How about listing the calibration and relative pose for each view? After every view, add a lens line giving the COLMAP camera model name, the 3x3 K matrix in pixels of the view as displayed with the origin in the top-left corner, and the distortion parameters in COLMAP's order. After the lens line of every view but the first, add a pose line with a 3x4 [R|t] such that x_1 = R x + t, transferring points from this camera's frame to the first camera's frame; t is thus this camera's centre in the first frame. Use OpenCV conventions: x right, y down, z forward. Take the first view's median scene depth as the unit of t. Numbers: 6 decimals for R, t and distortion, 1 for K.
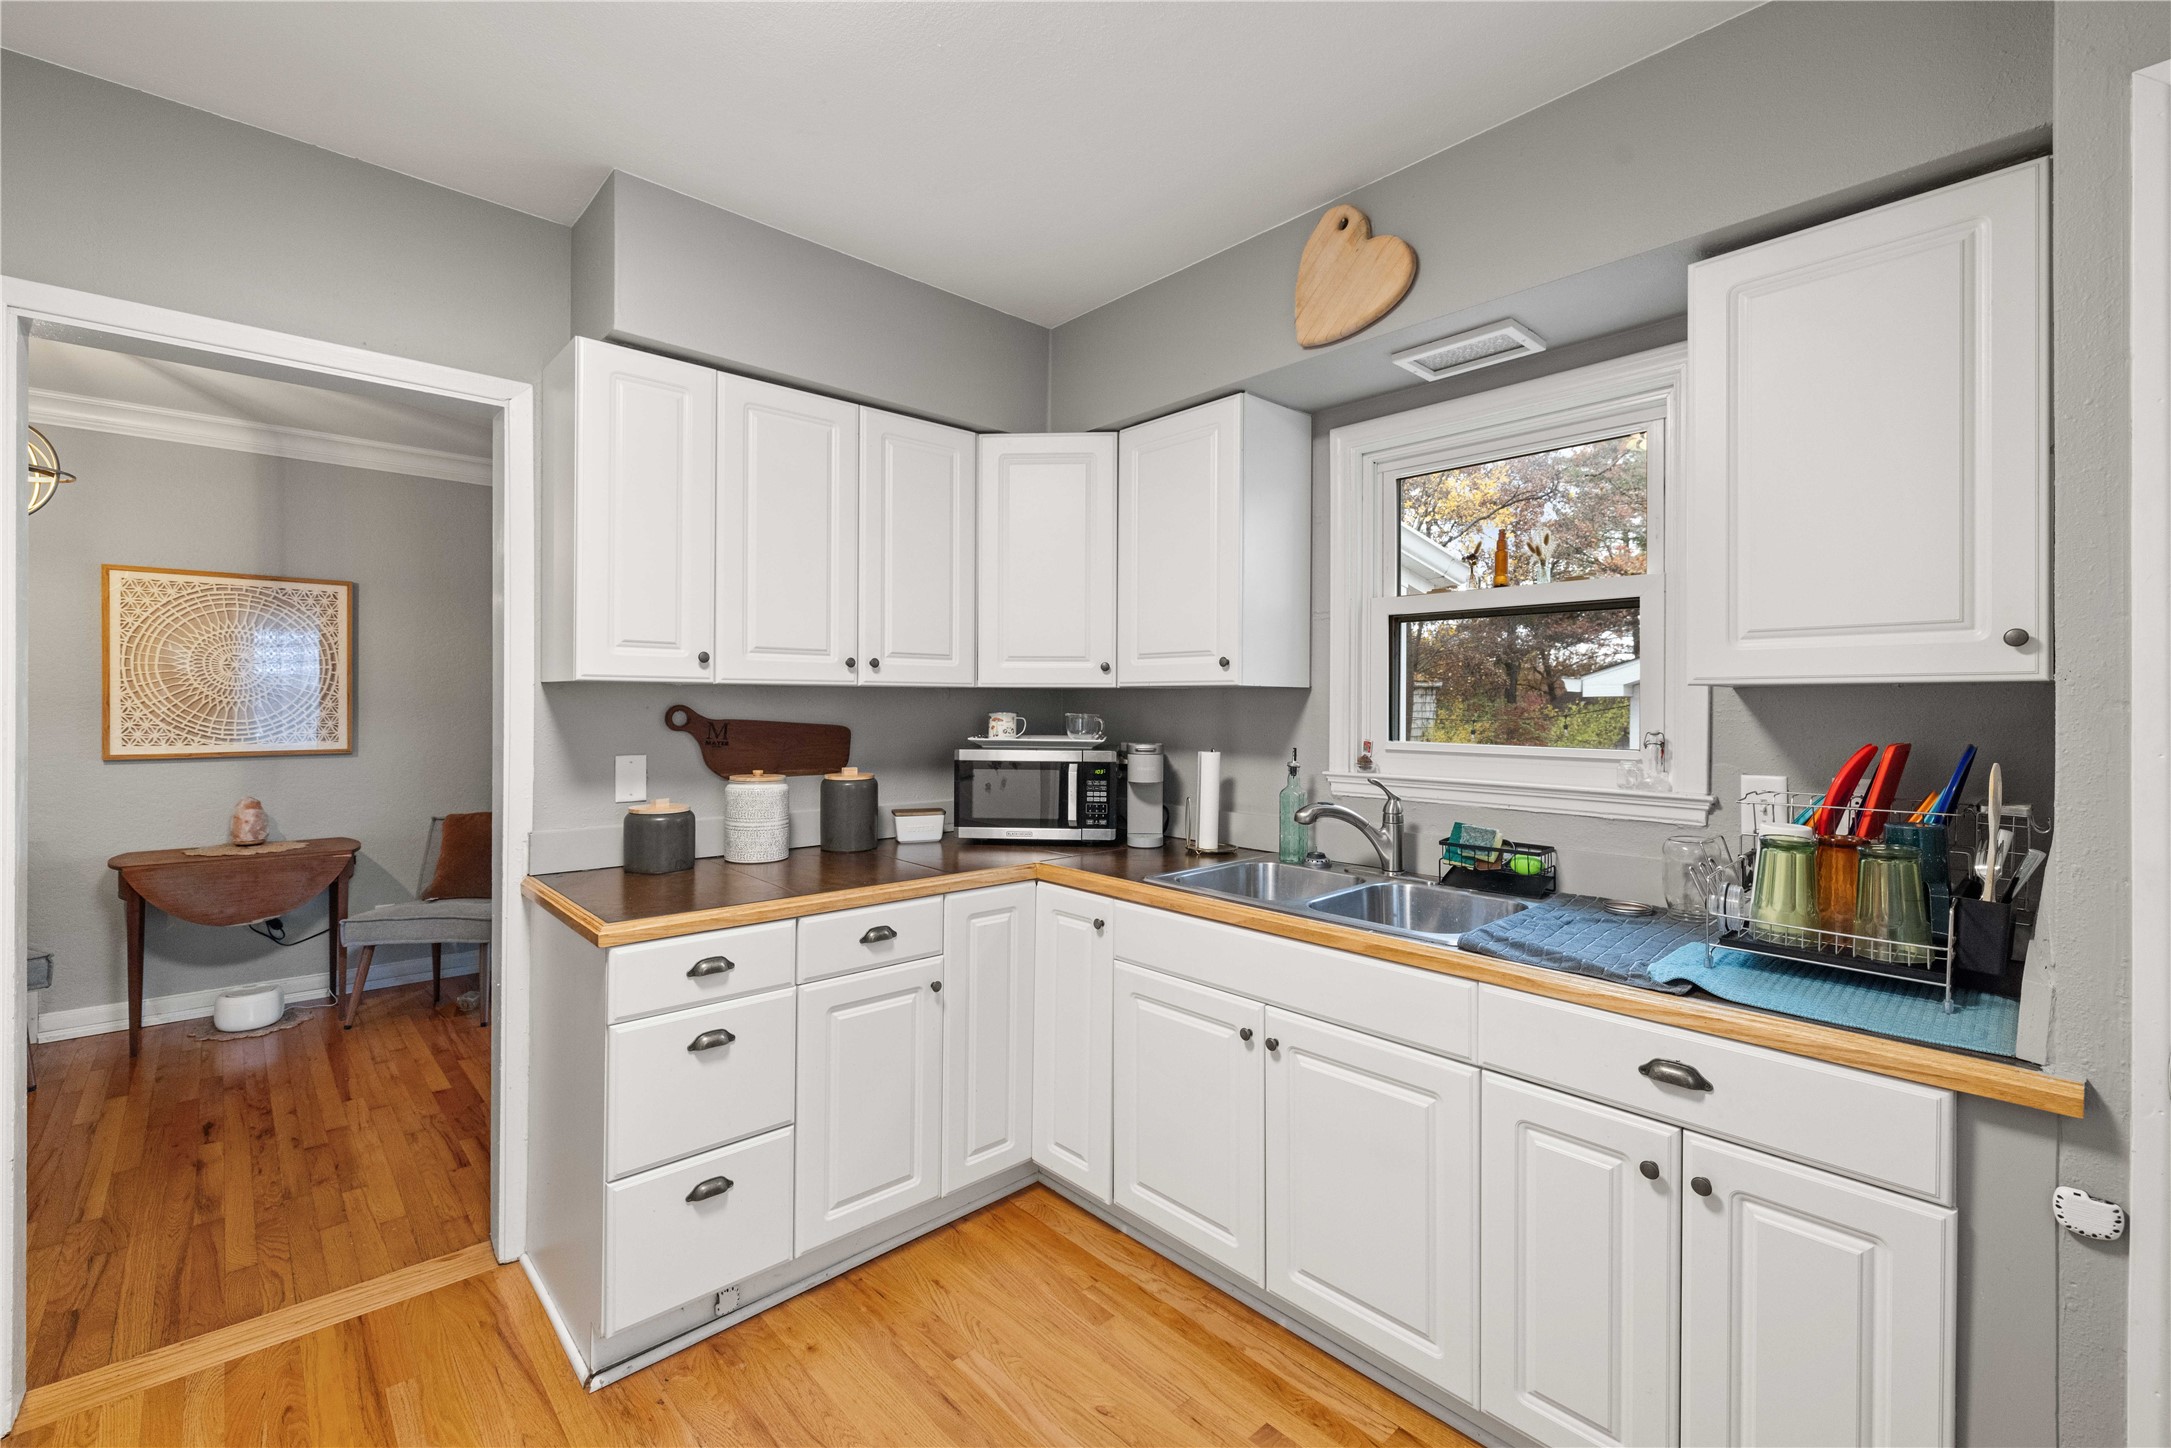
lens RADIAL K [[927.1, 0, 1101.6], [0, 927.1, 703.7], [0, 0, 1]] dist [0.001464, 0.001159]
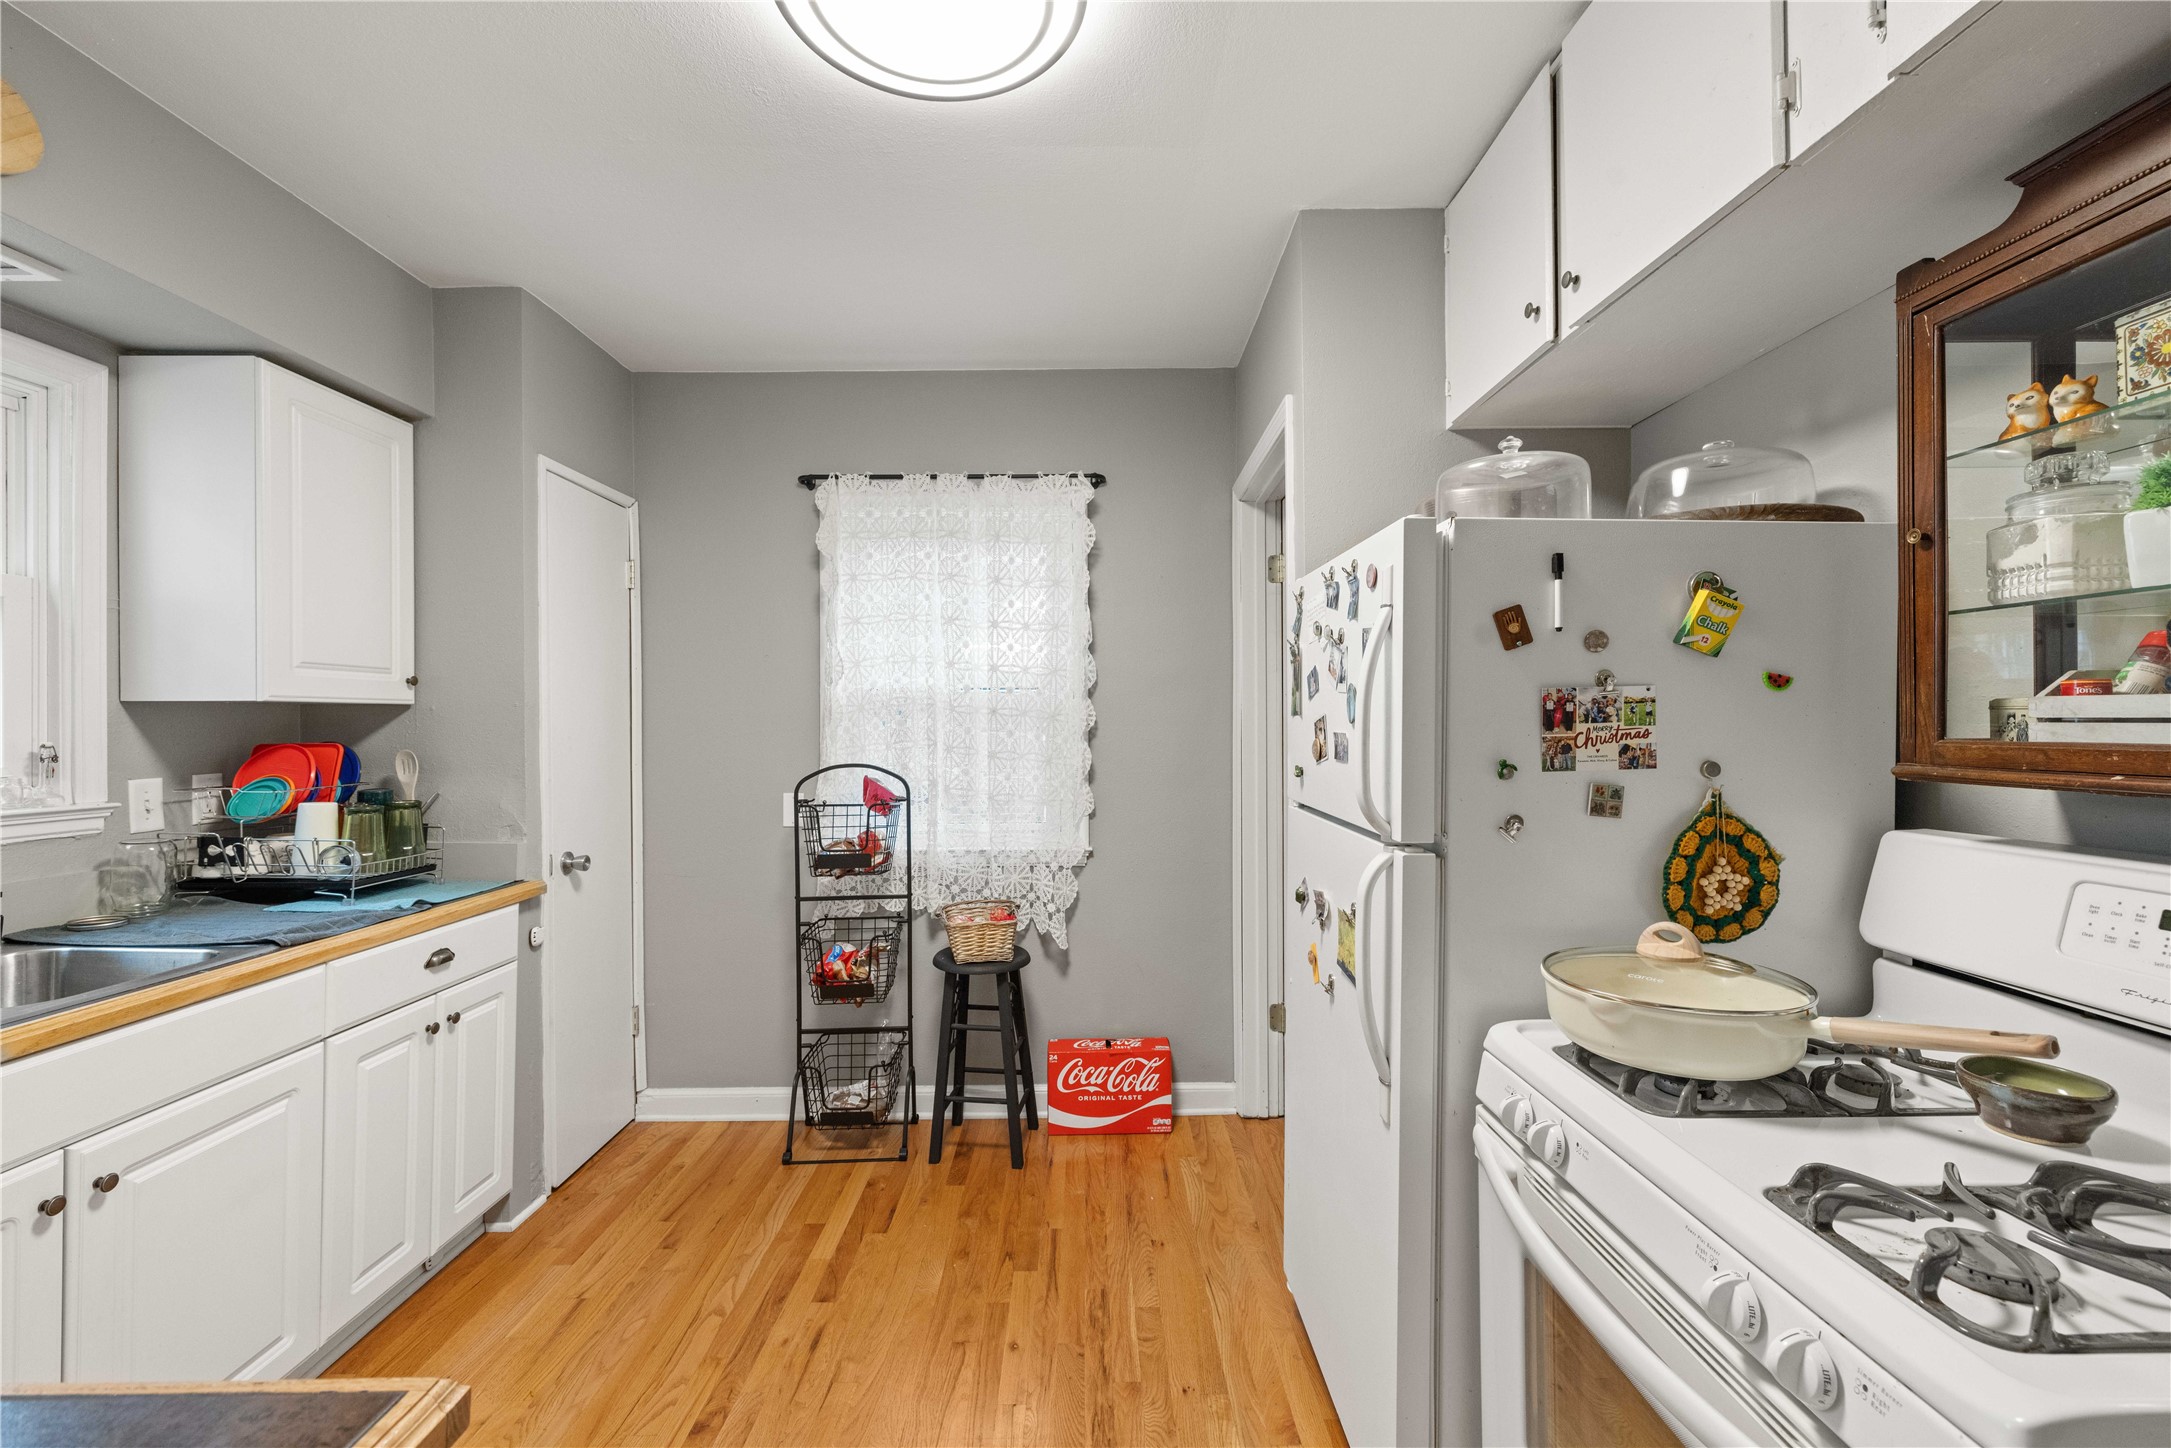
lens RADIAL K [[927.1, 0, 1088.1], [0, 927.1, 721.5], [0, 0, 1]] dist [0.001464, 0.001159]
pose [[-0.728466, -0.010031, 0.685009, -0.952388], [-0.007788, 0.999949, 0.006361, -0.009999], [-0.685038, -0.000701, -0.728507, 1.079979]]
